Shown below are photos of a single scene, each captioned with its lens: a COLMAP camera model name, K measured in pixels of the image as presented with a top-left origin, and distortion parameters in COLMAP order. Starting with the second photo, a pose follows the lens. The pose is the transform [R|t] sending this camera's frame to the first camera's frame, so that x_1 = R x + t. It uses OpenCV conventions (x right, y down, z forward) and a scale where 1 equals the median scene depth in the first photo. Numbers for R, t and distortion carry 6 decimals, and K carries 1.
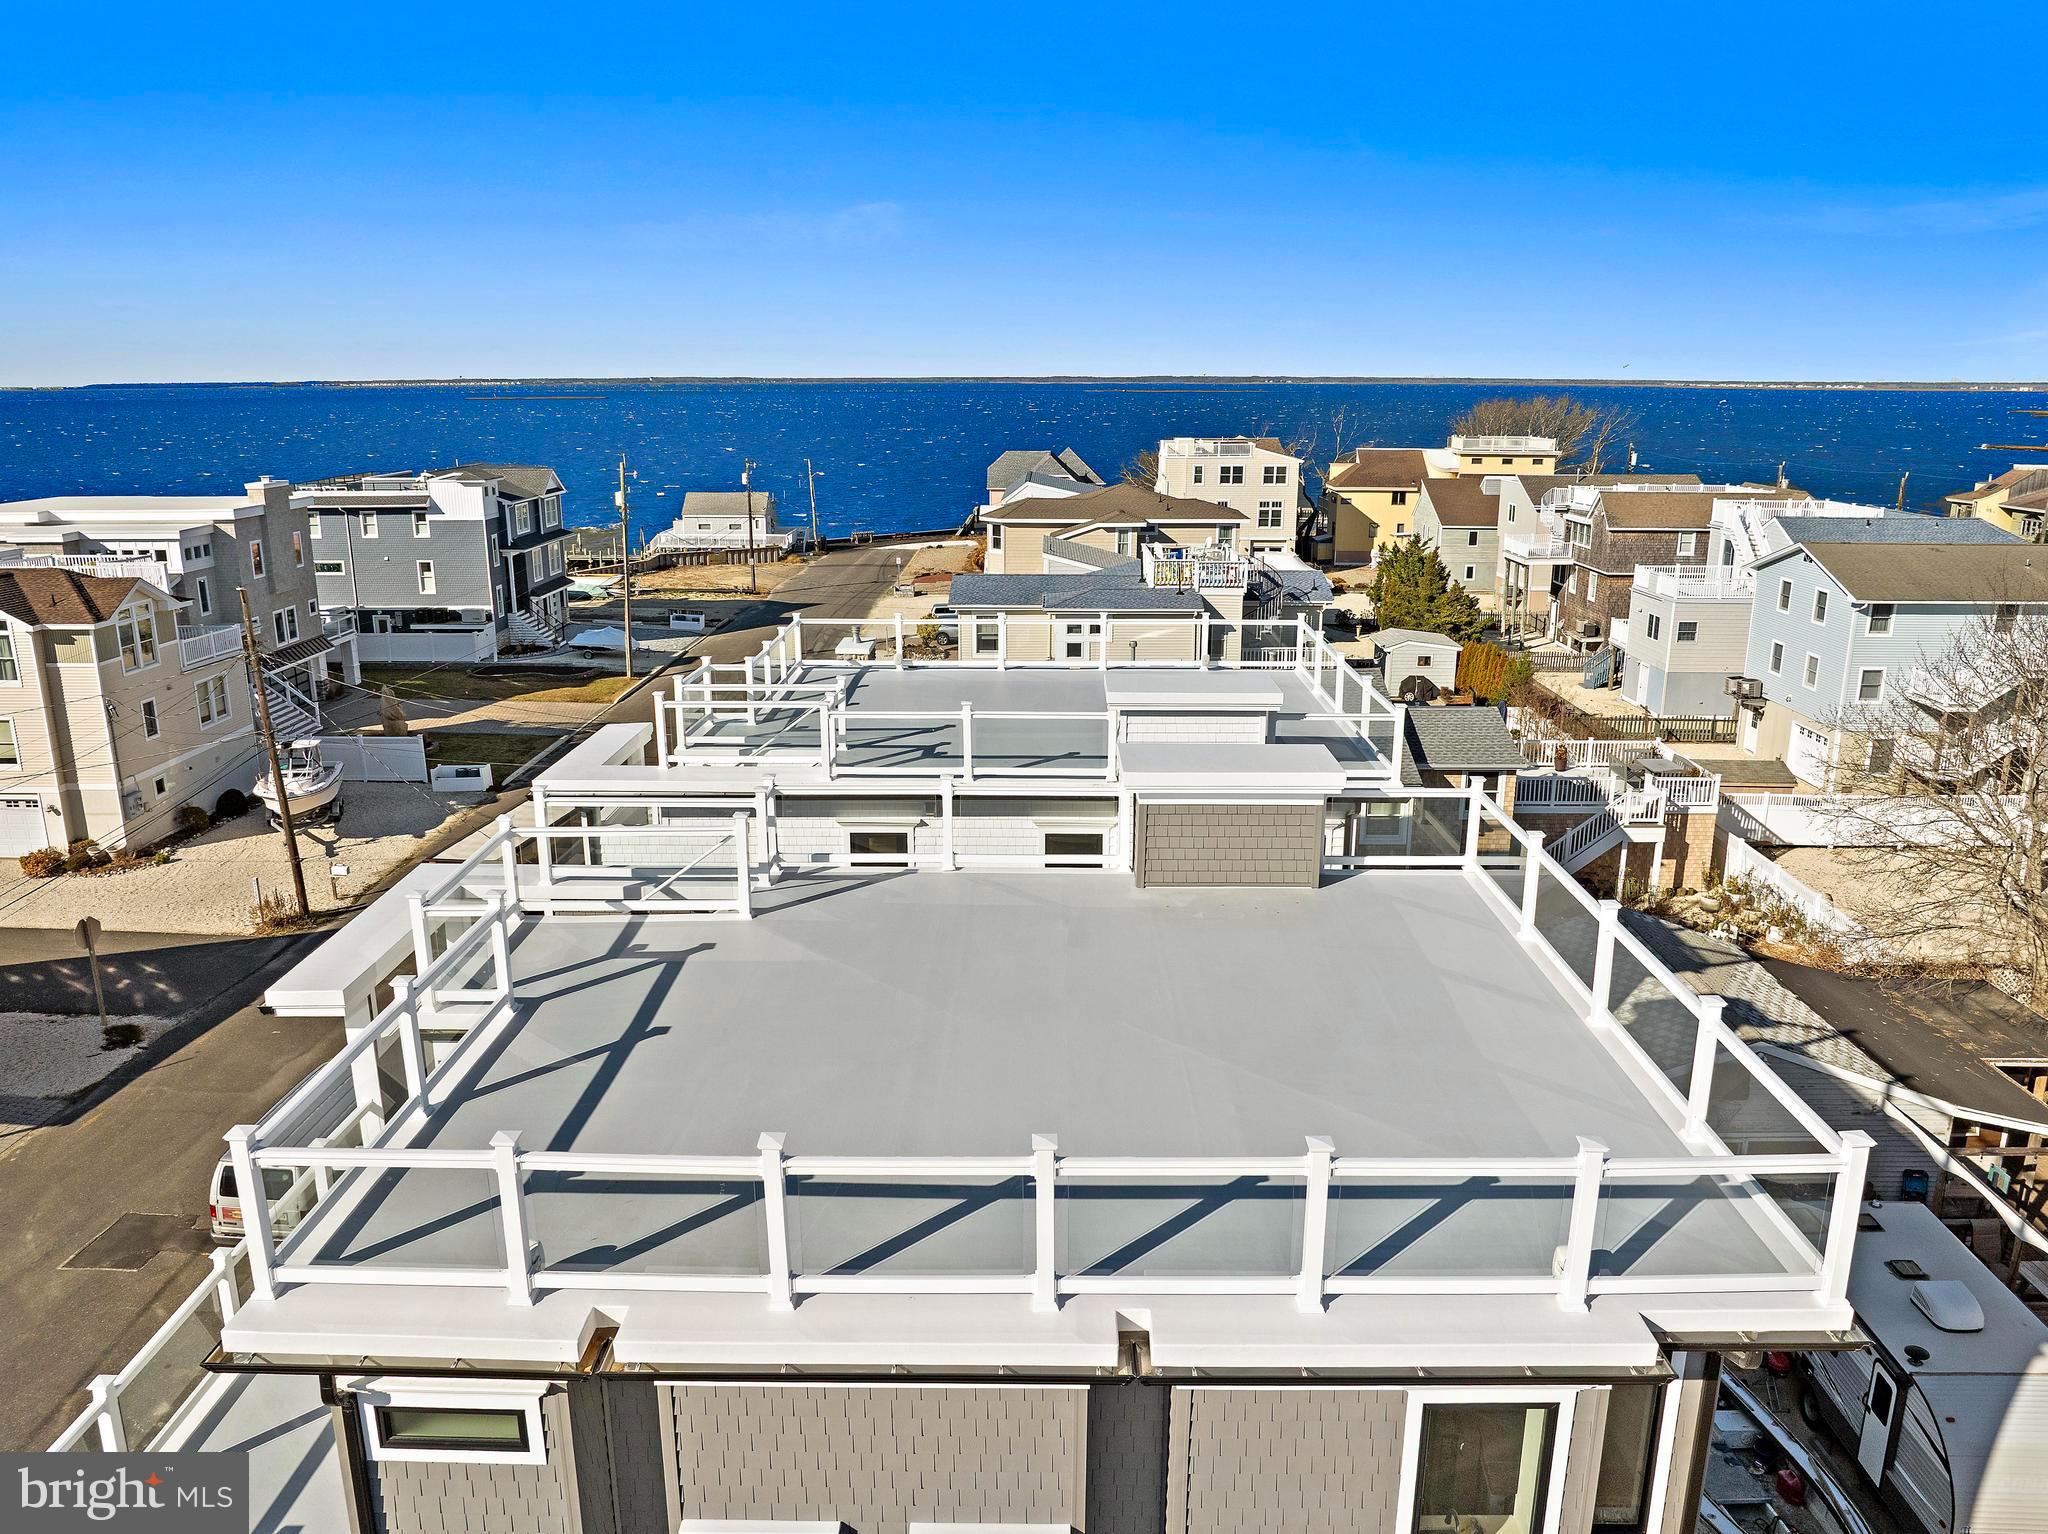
lens RADIAL K [[1447.3, 0, 1024.0], [0, 1447.3, 767.0], [0, 0, 1]] dist [-0.037155, -0.001707]
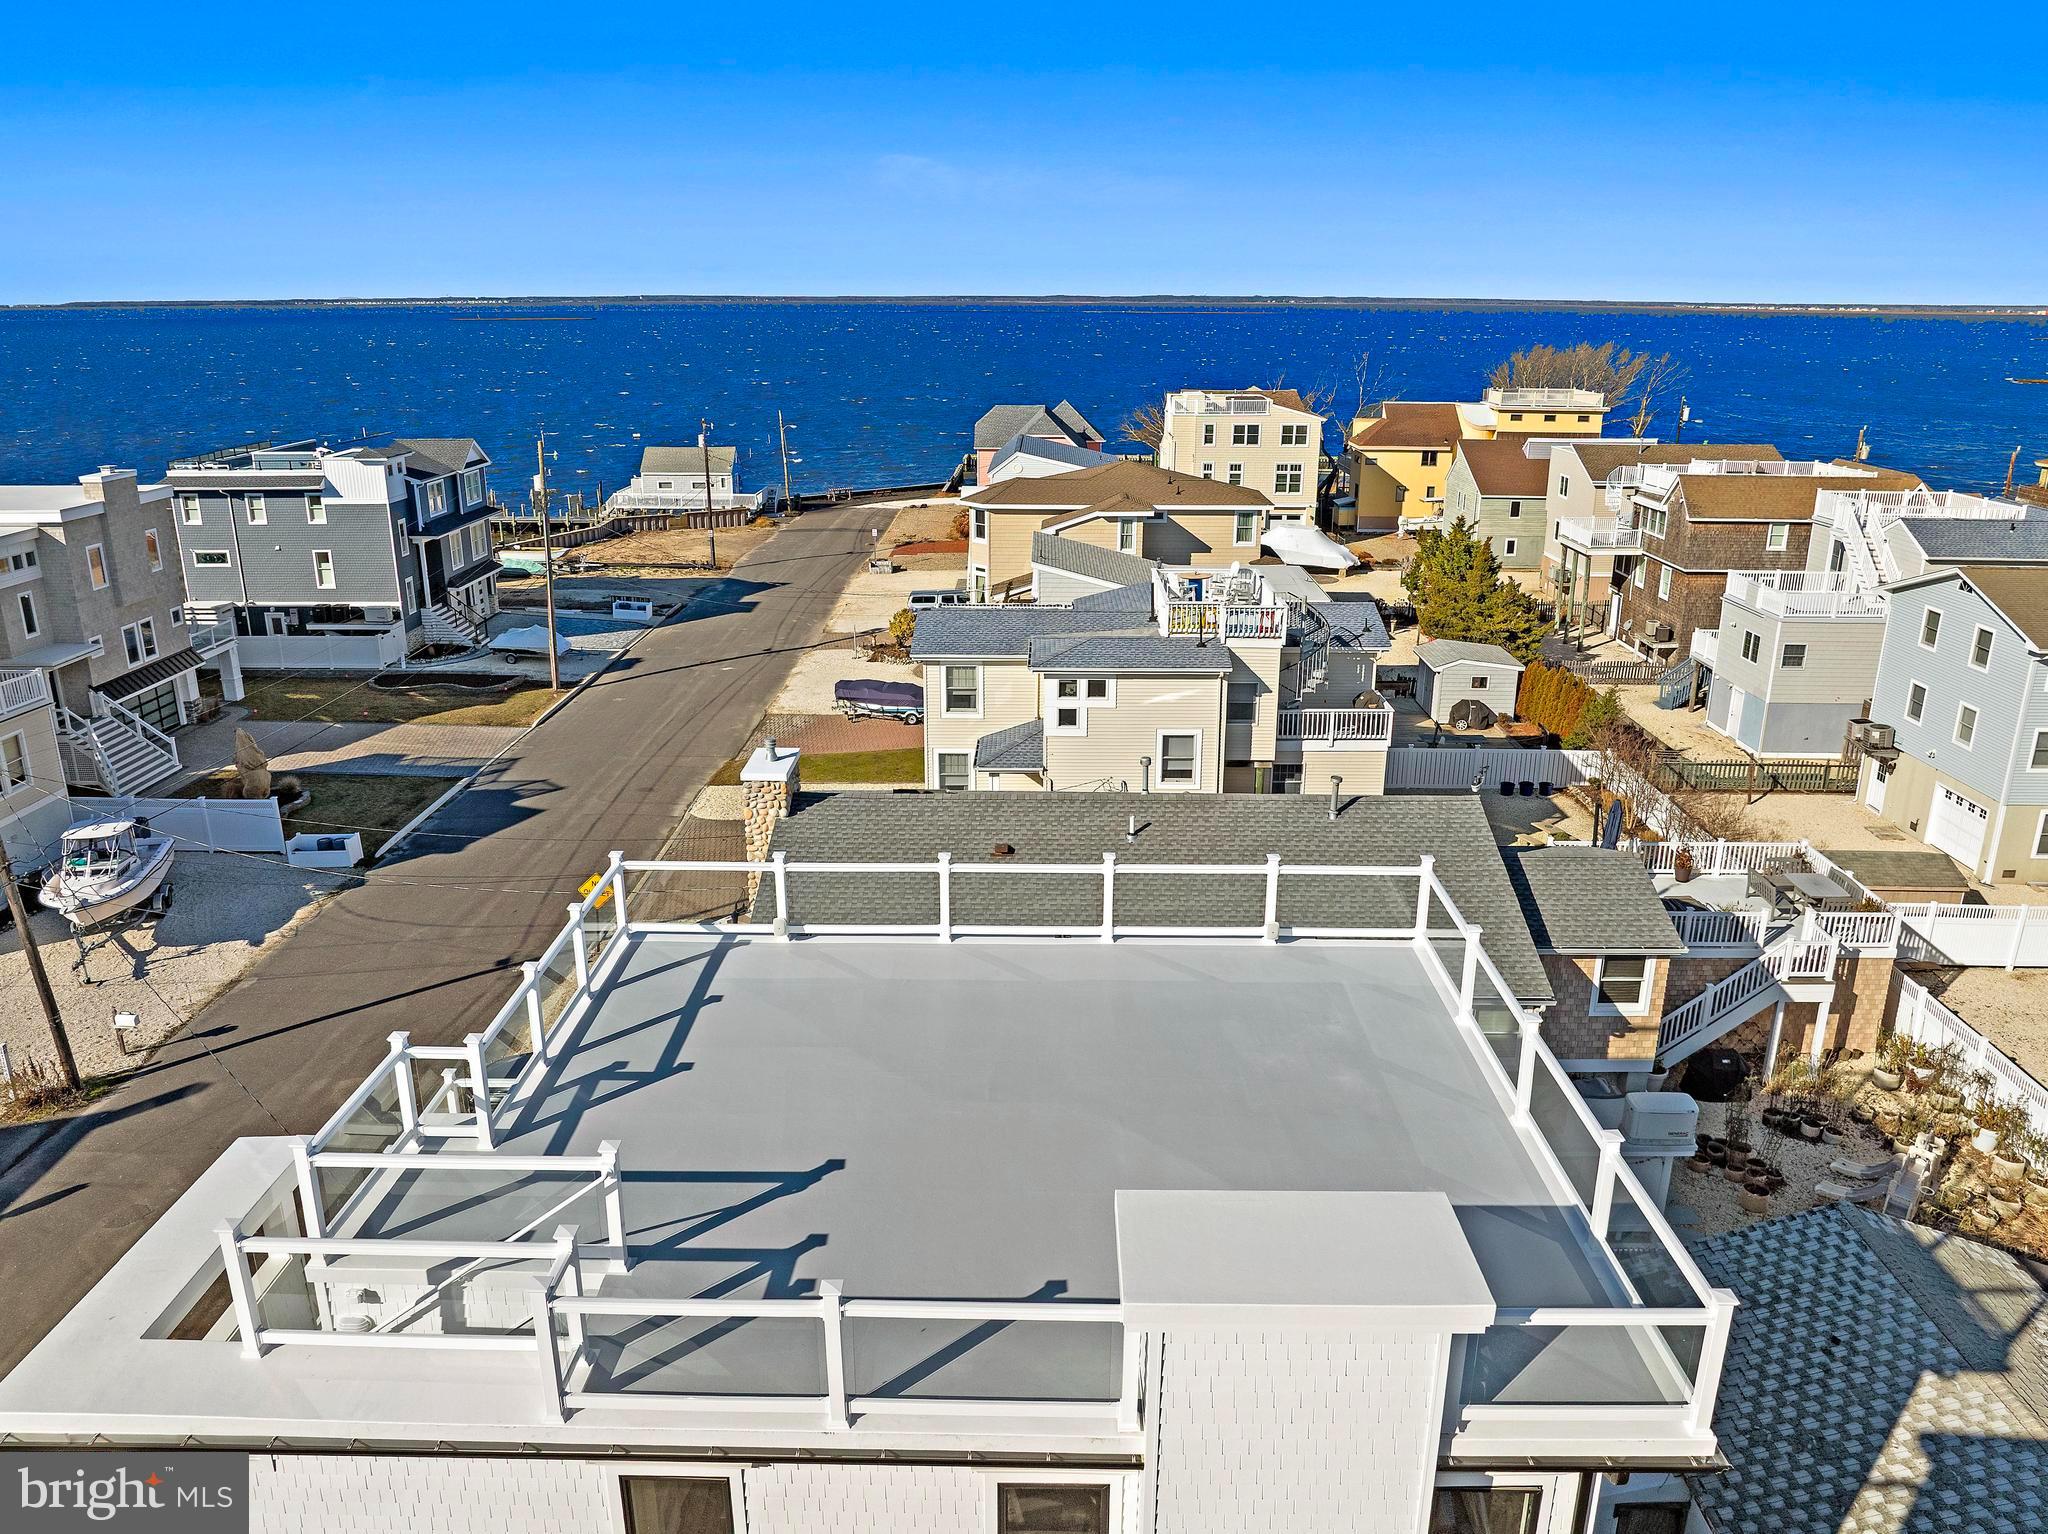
lens RADIAL K [[1456.6, 0, 1024.0], [0, 1456.6, 767.0], [0, 0, 1]] dist [-0.042478, 0.009028]
pose [[0.999995, 0.002011, 0.002276, 0.005508], [-0.002122, 0.998742, 0.050107, -0.057784], [-0.002172, -0.050112, 0.998741, 0.123981]]
